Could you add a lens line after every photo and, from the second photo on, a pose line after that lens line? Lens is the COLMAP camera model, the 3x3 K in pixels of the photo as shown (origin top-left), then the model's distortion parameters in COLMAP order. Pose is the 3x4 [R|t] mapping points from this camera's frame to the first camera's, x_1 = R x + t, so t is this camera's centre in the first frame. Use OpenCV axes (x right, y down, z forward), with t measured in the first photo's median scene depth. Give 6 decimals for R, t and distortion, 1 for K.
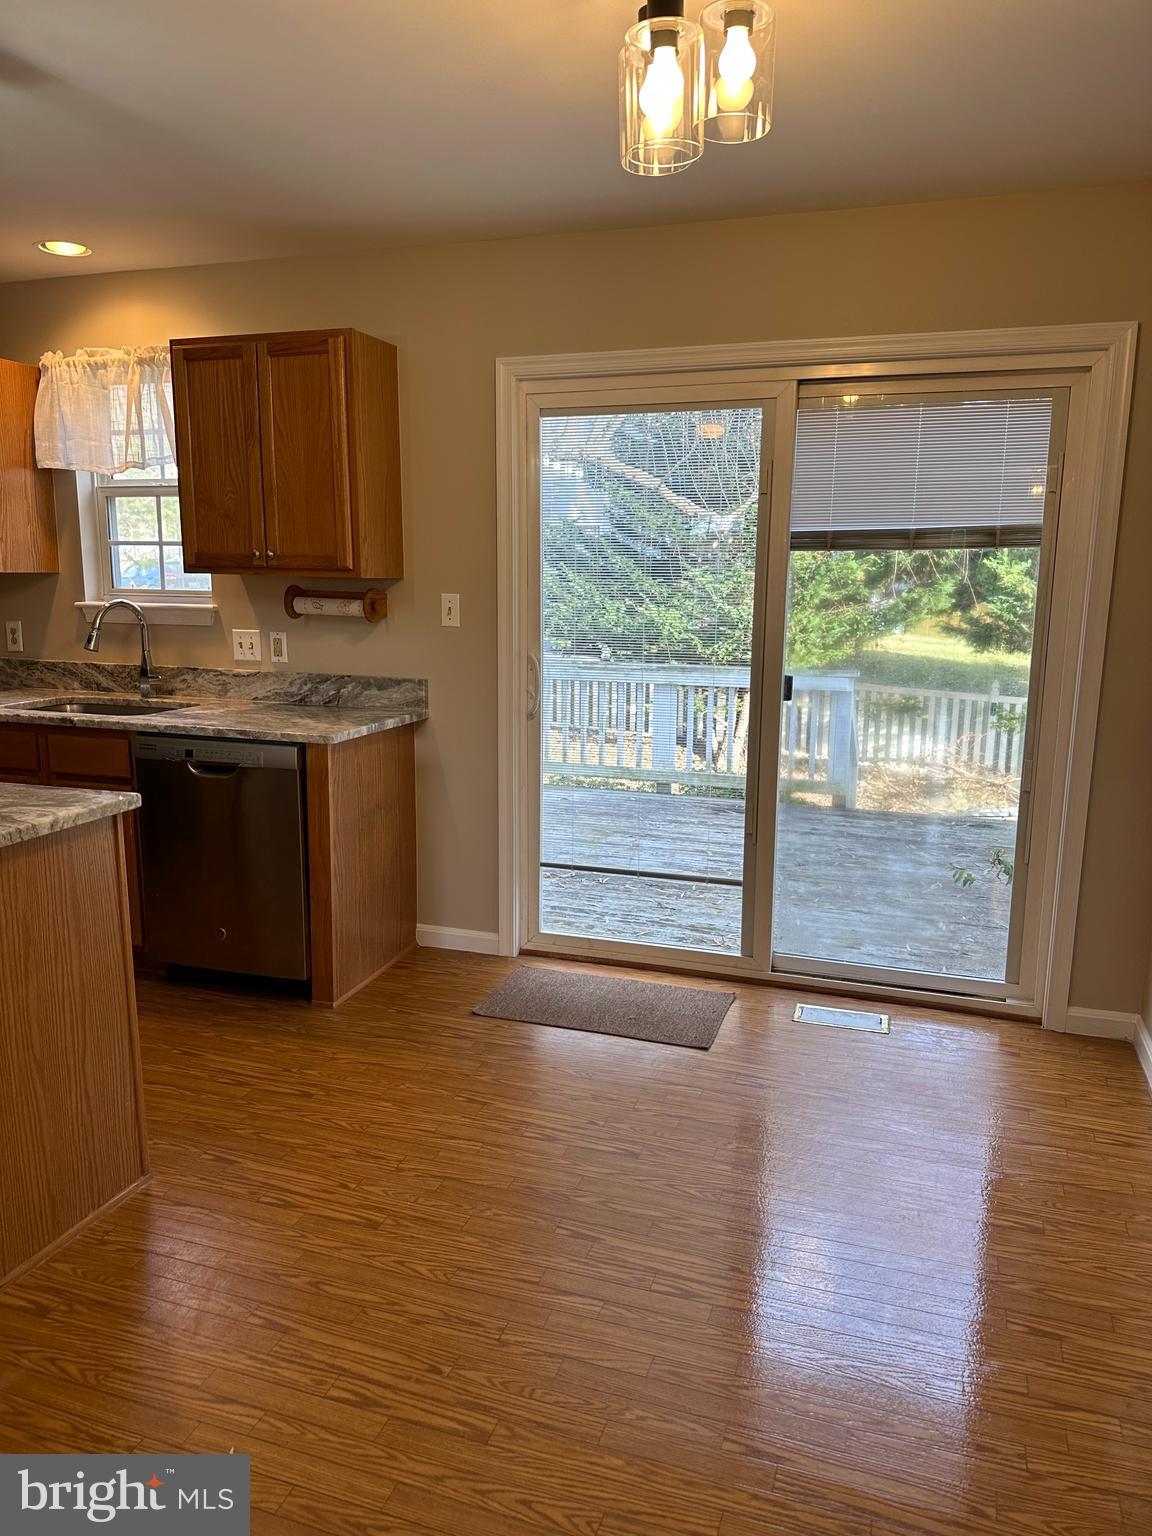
lens RADIAL K [[1065.2, 0, 570.9], [0, 1065.2, 775.7], [0, 0, 1]] dist [0.064050, -0.086621]
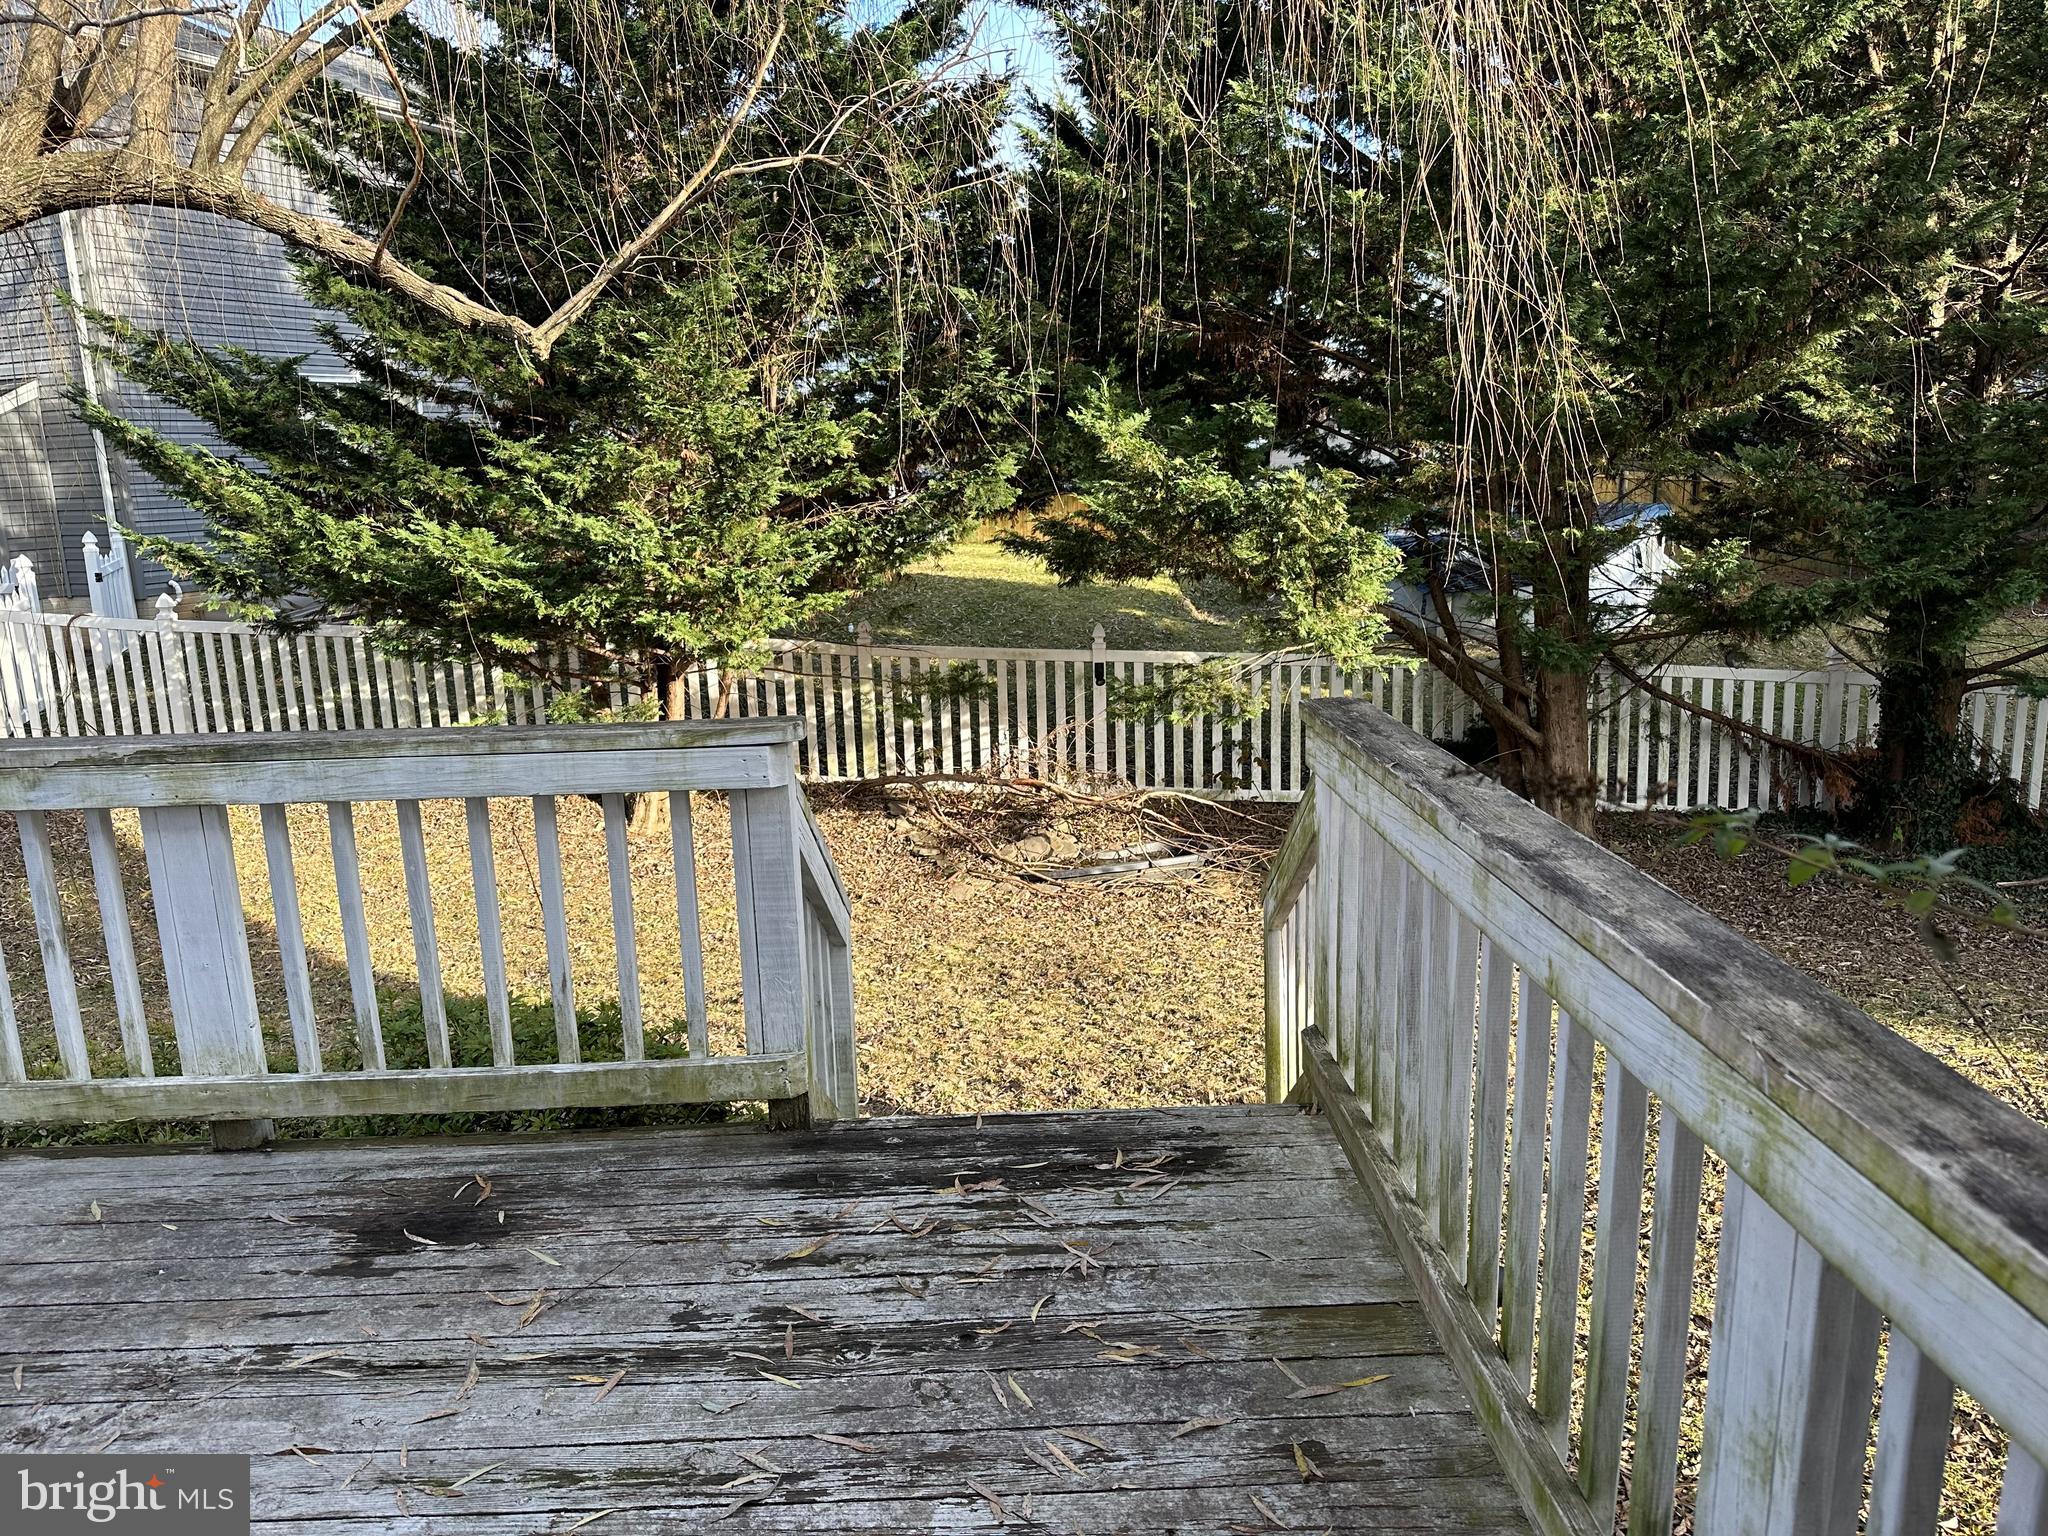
lens RADIAL K [[1420.3, 0, 1026.5], [0, 1420.3, 774.4], [0, 0, 1]] dist [0.064050, -0.086621]
pose [[0.937840, -0.109158, 0.329455, 0.350888], [0.100193, 0.993989, 0.044124, -0.171862], [-0.332292, -0.008372, 0.943140, 1.048177]]
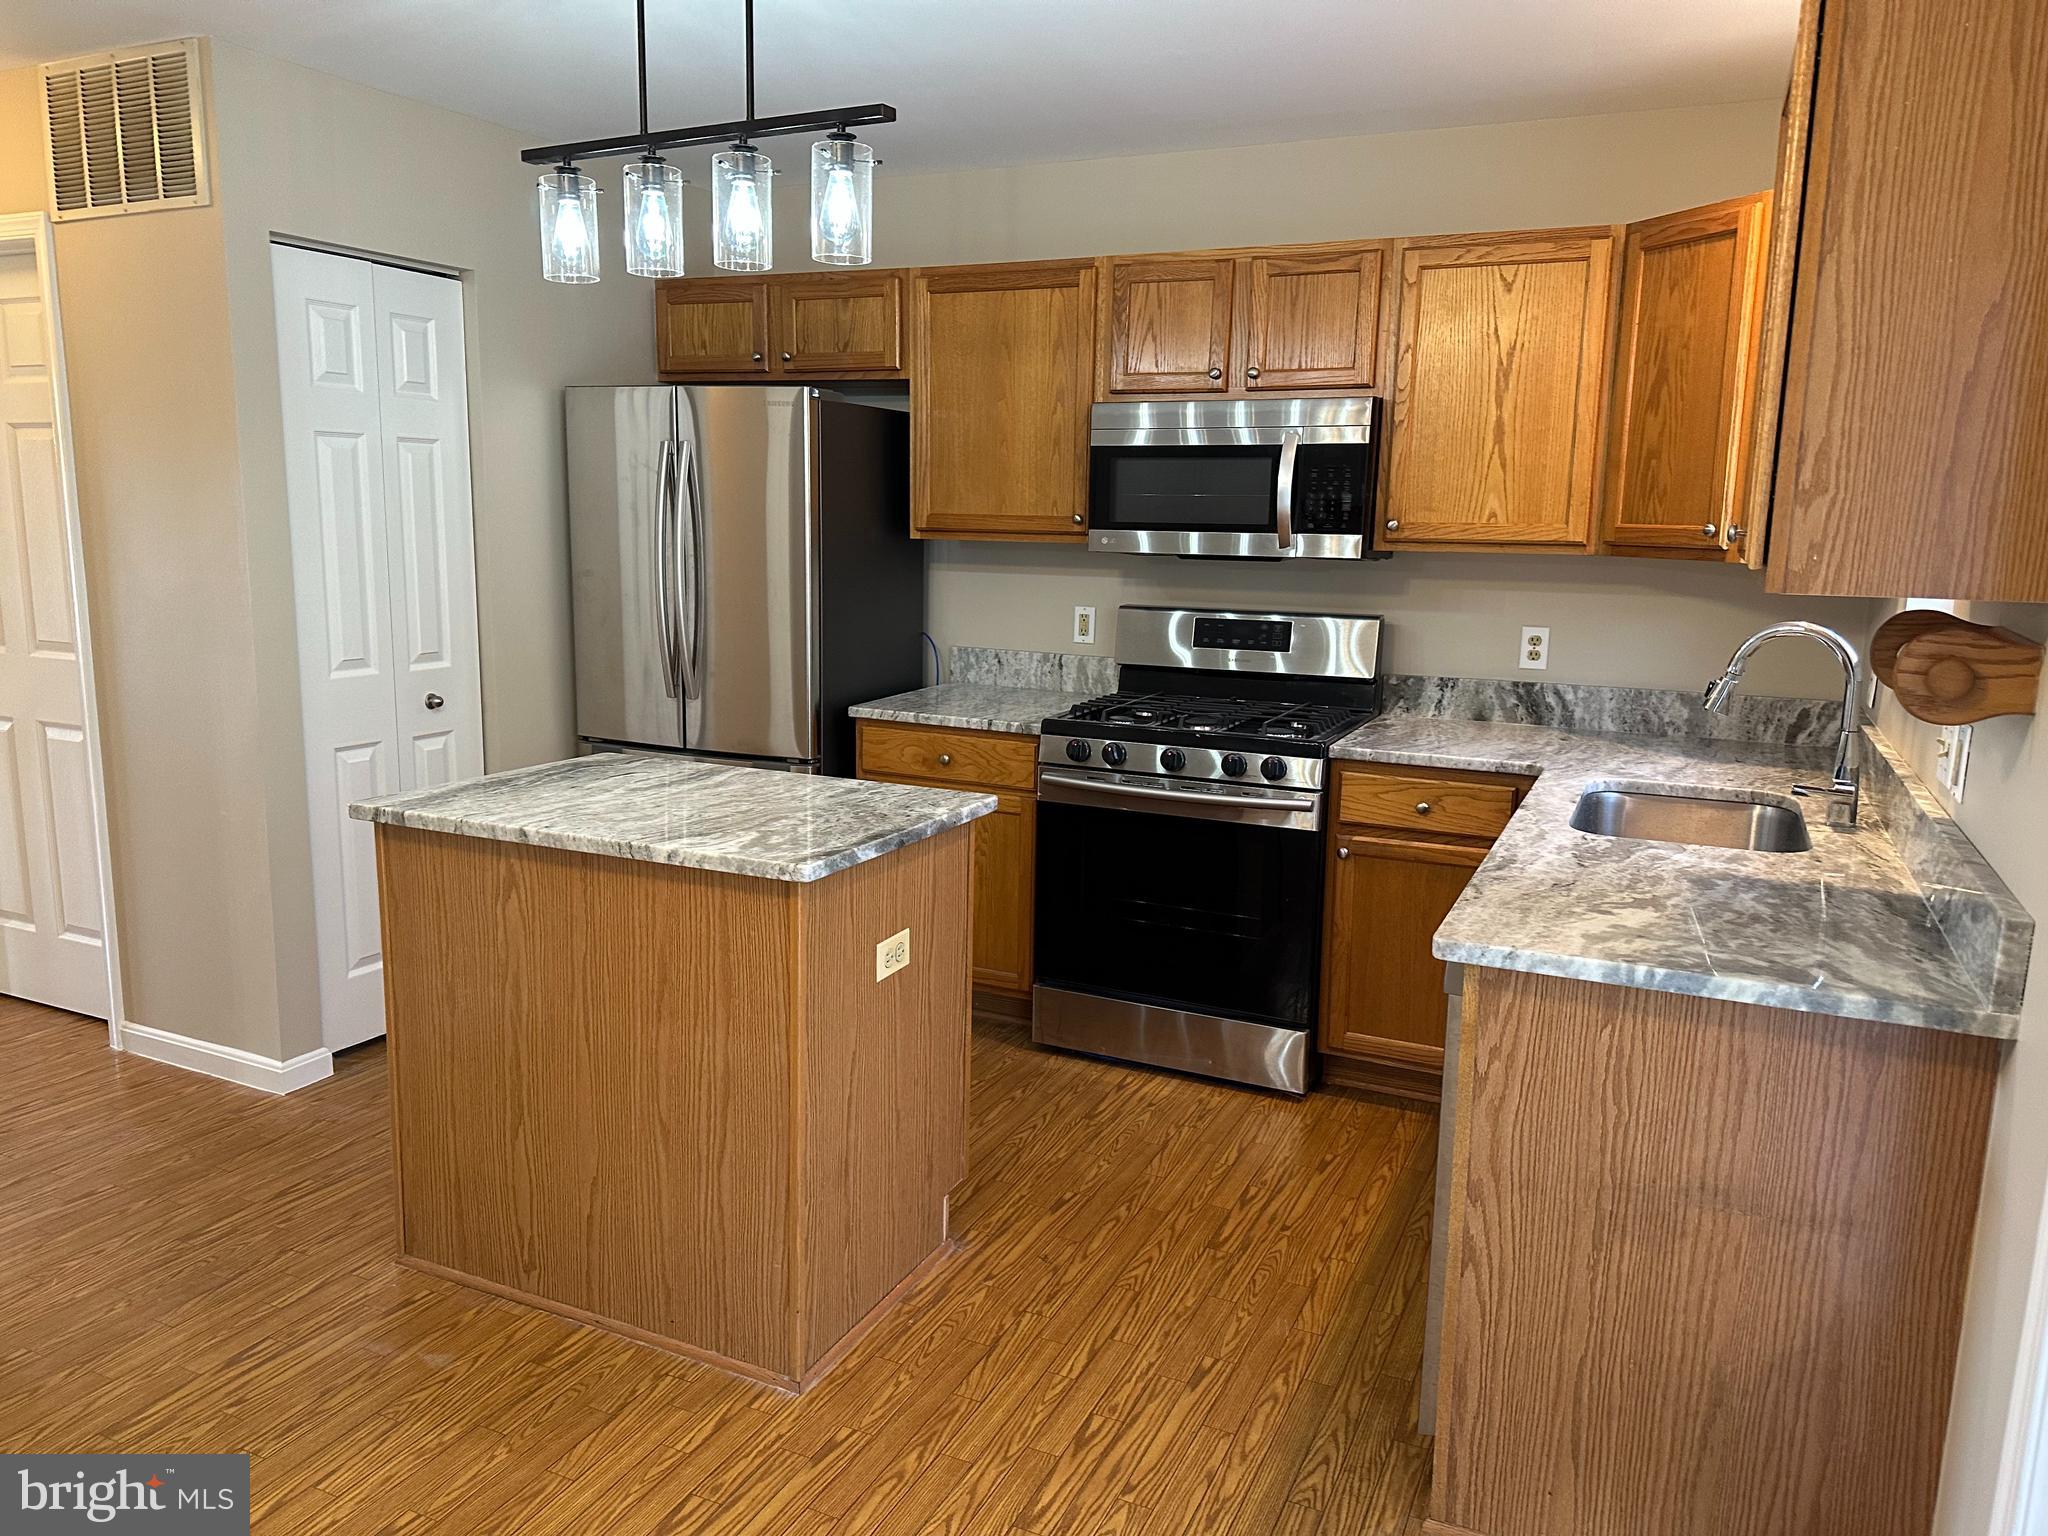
lens RADIAL K [[1420.3, 0, 984.3], [0, 1420.3, 762.4], [0, 0, 1]] dist [0.064050, -0.086621]
pose [[-0.109102, 0.161536, -0.980818, 0.307924], [-0.203037, 0.962284, 0.181068, -0.150528], [0.973074, 0.218897, -0.072189, 0.724907]]
